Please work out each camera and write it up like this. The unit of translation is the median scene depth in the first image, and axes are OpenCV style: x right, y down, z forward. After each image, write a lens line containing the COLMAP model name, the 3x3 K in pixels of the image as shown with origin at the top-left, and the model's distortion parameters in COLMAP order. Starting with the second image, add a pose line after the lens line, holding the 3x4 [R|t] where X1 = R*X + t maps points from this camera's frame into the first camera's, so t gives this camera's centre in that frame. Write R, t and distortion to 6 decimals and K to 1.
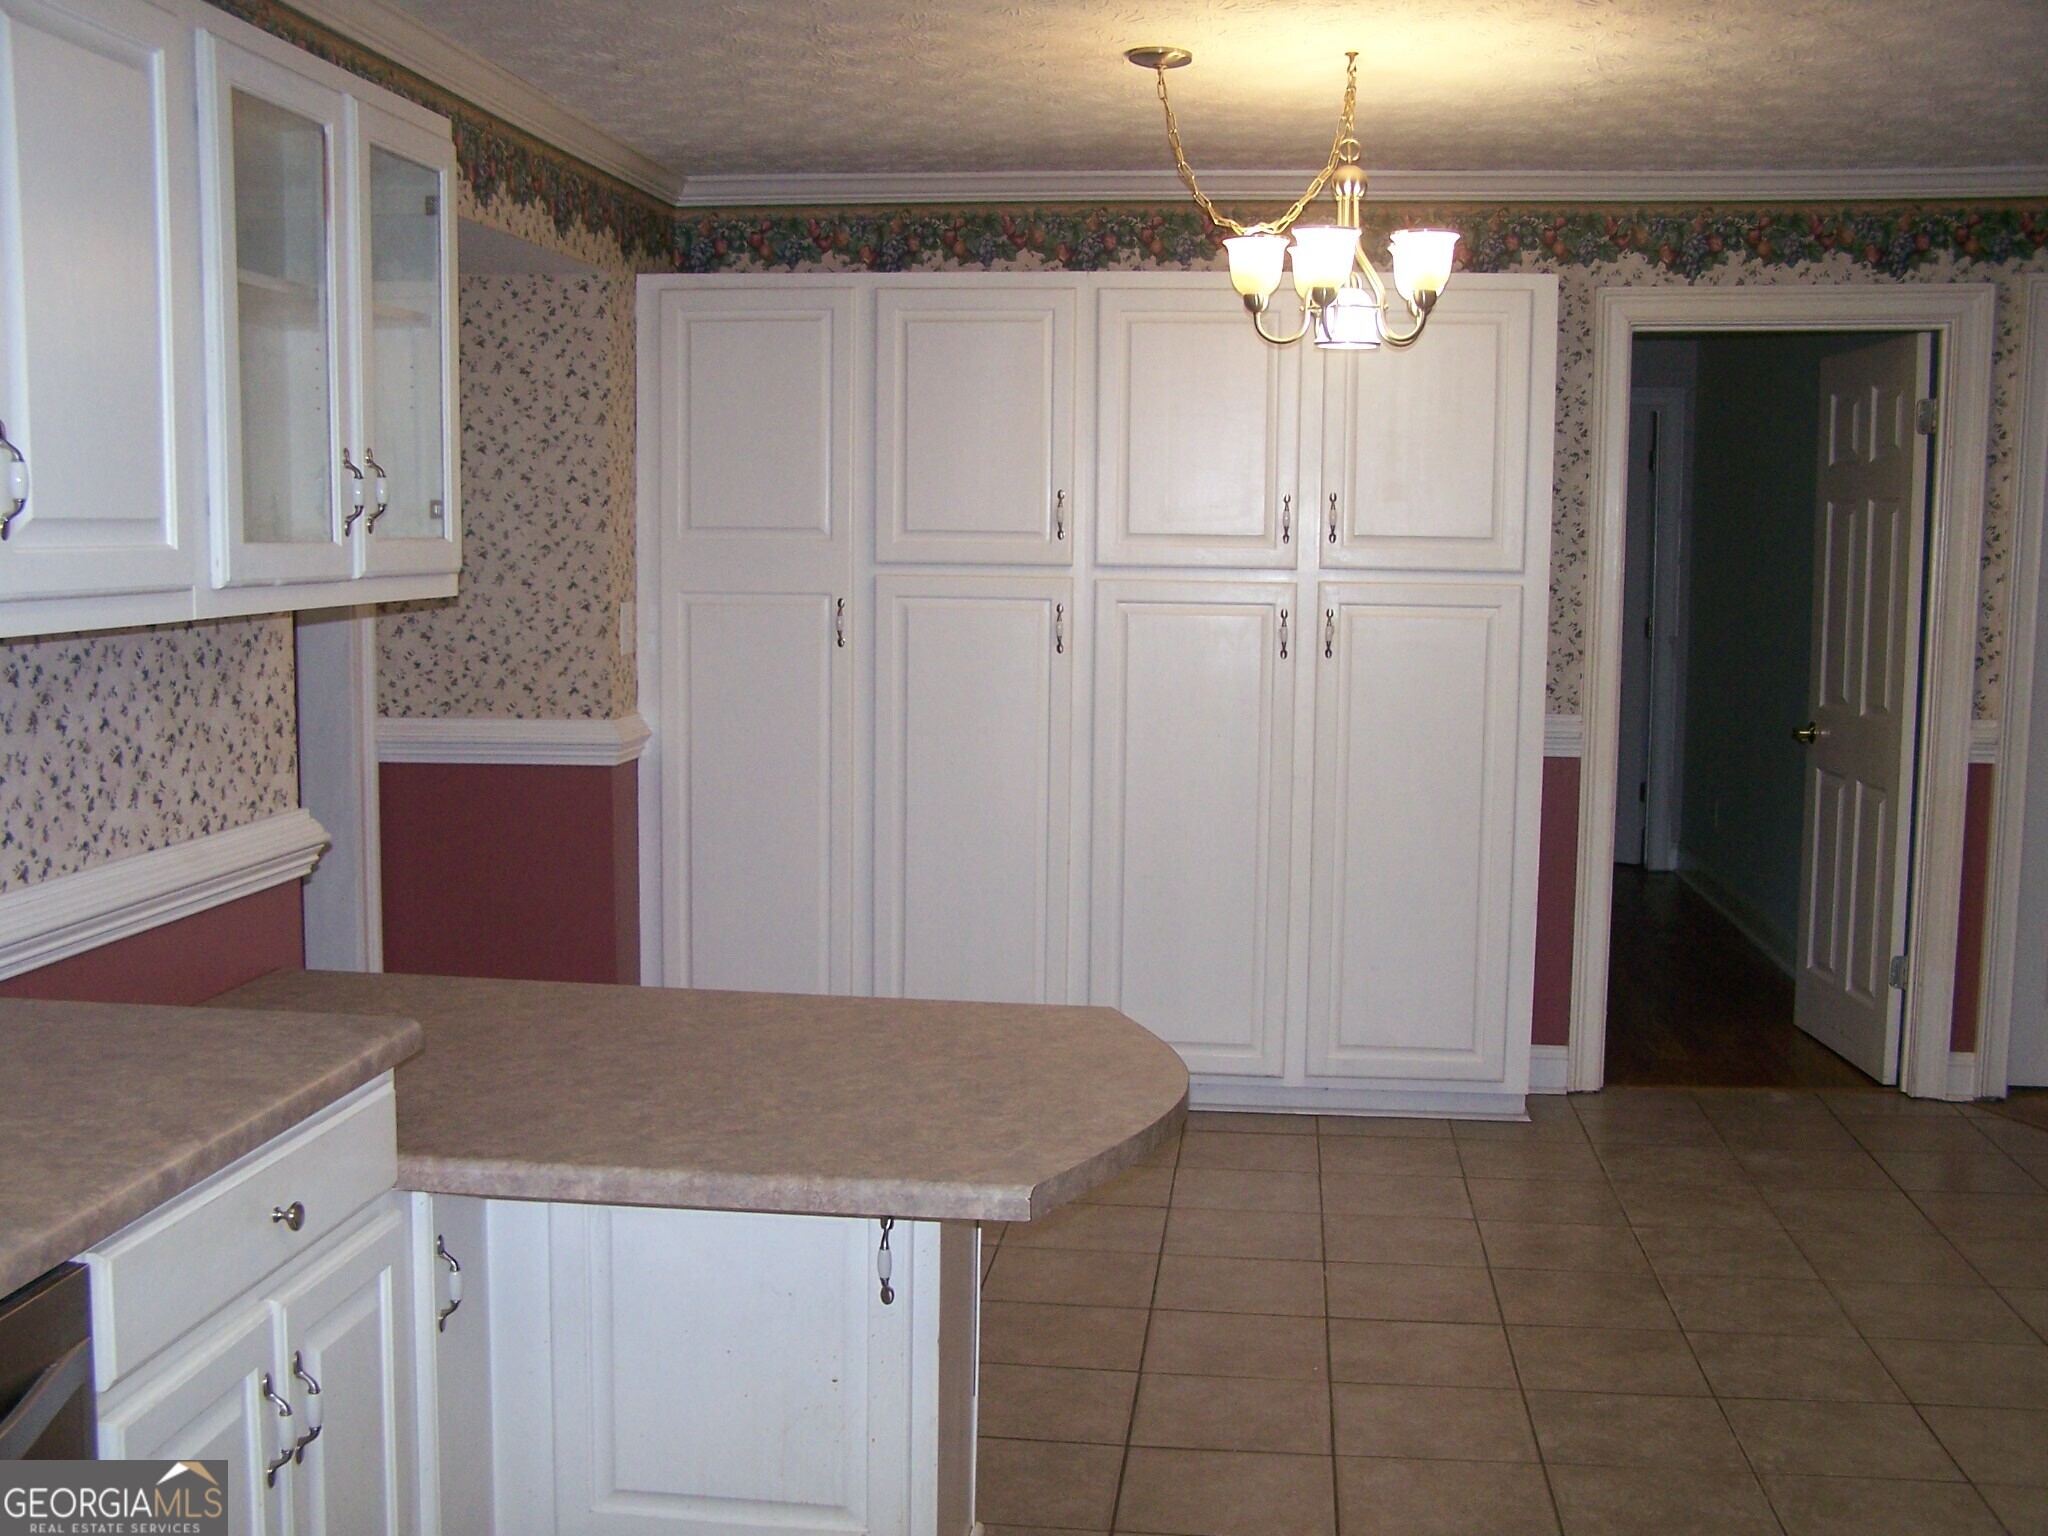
lens RADIAL K [[2300.9, 0, 1018.8], [0, 2300.9, 818.5], [0, 0, 1]] dist [-0.191061, 0.372532]
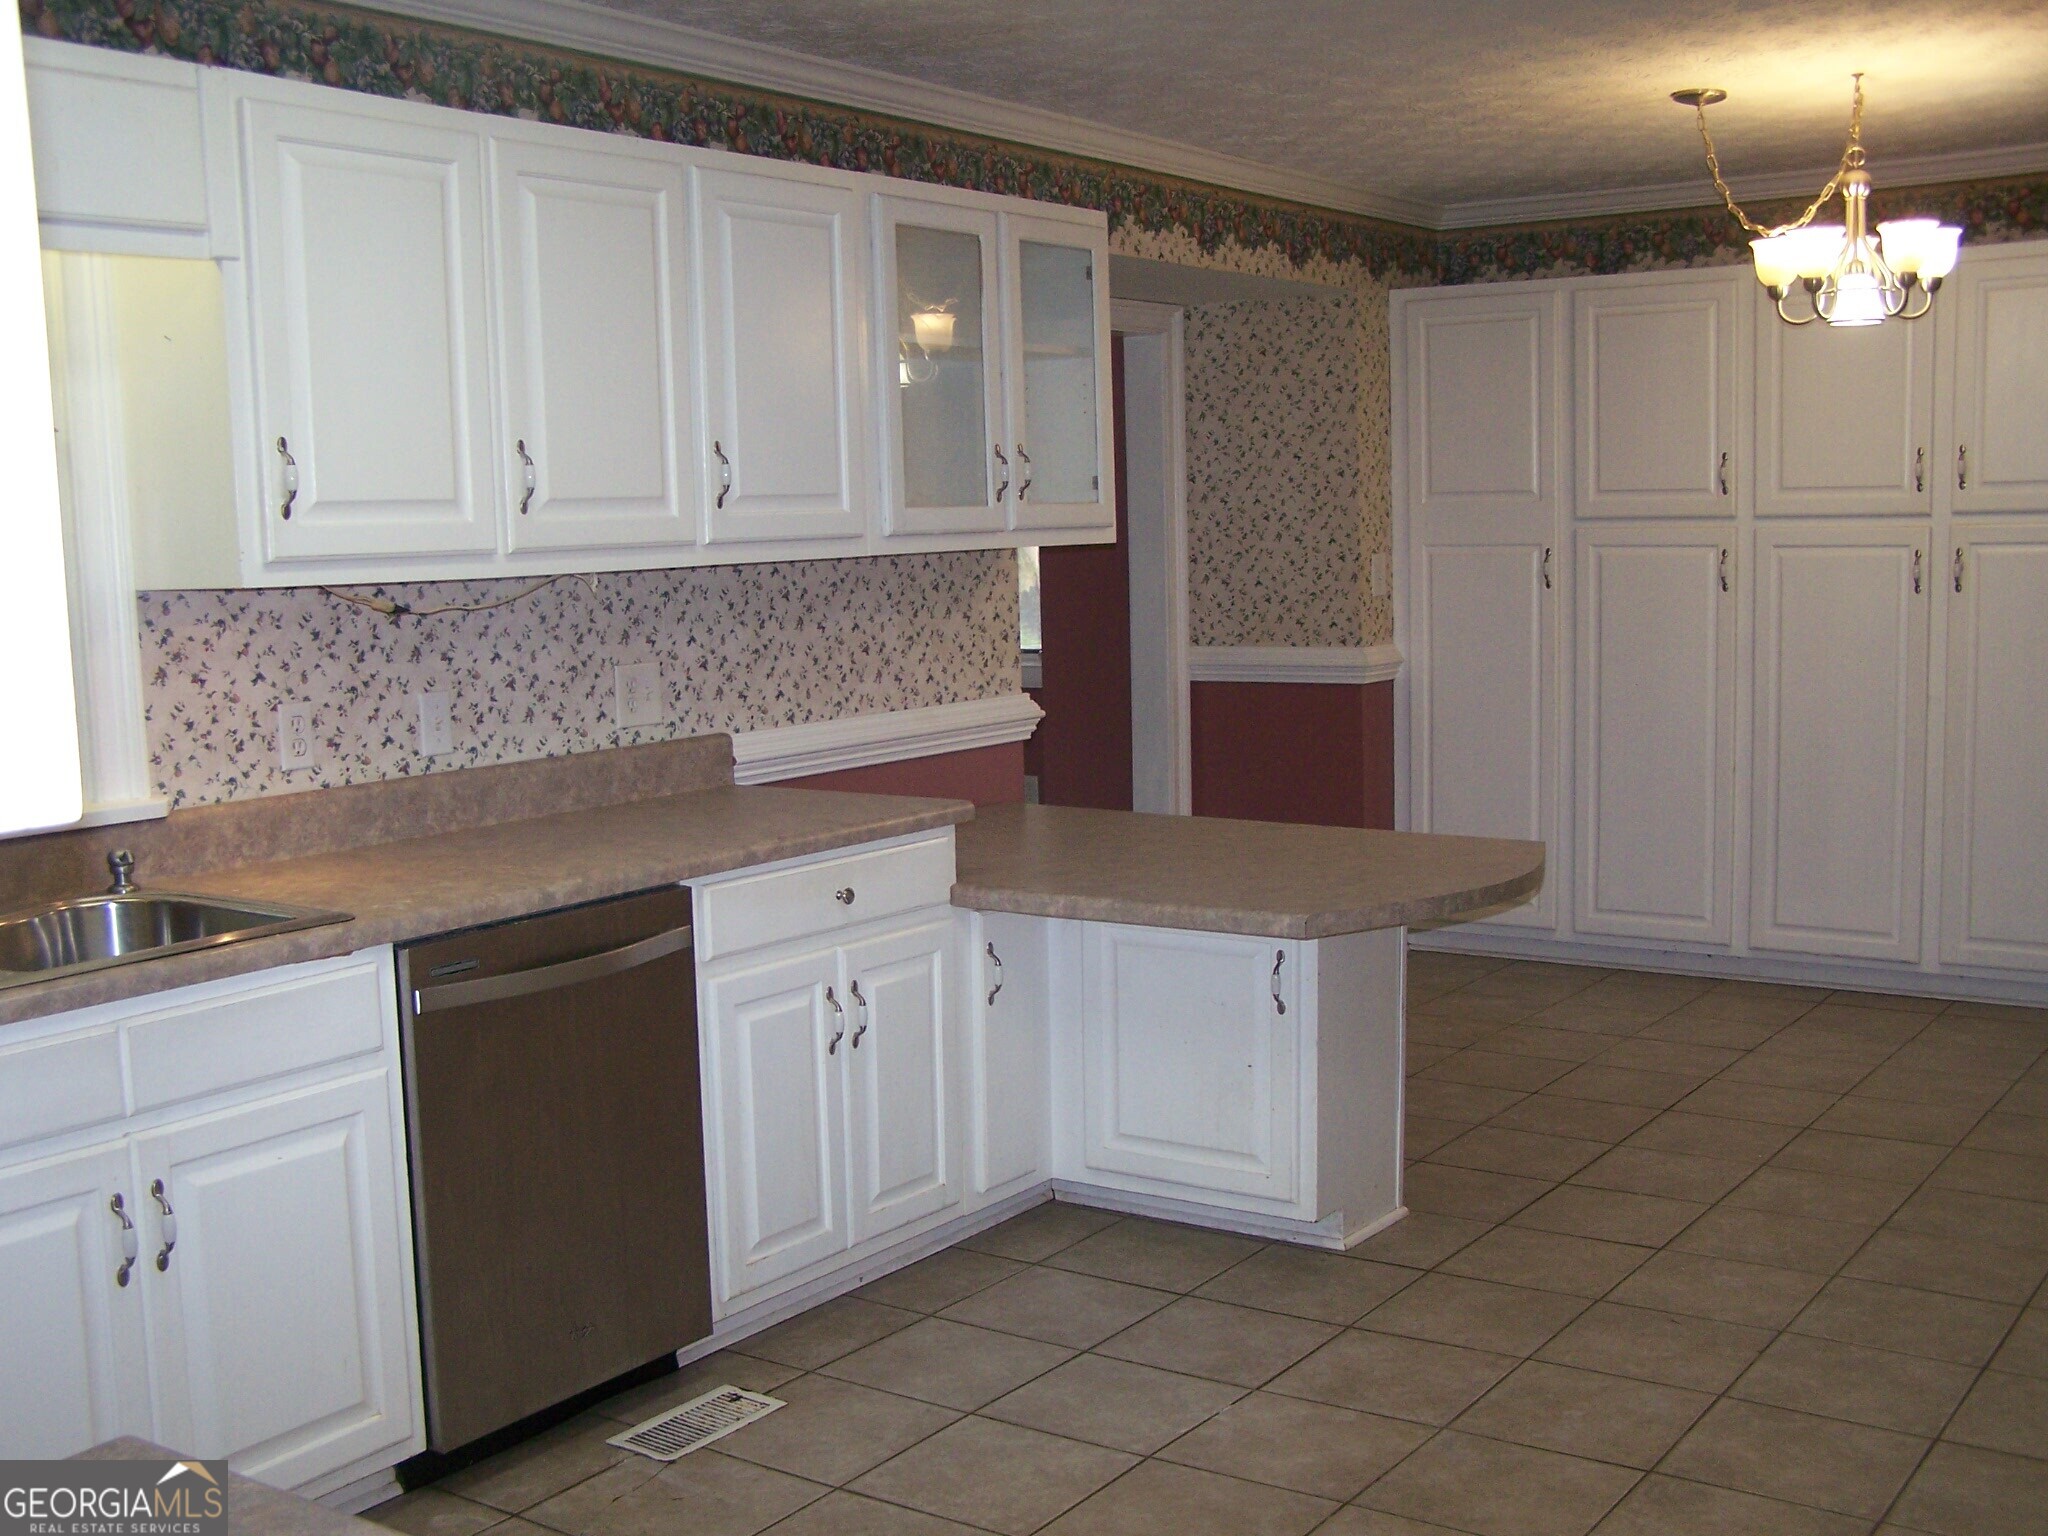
lens RADIAL K [[2304.4, 0, 1019.0], [0, 2304.4, 862.3], [0, 0, 1]] dist [-0.195045, 0.291136]
pose [[0.878437, 0.037305, -0.476400, 0.266918], [-0.023951, 0.999132, 0.034075, 0.037328], [0.477258, -0.018522, 0.878568, -0.202446]]
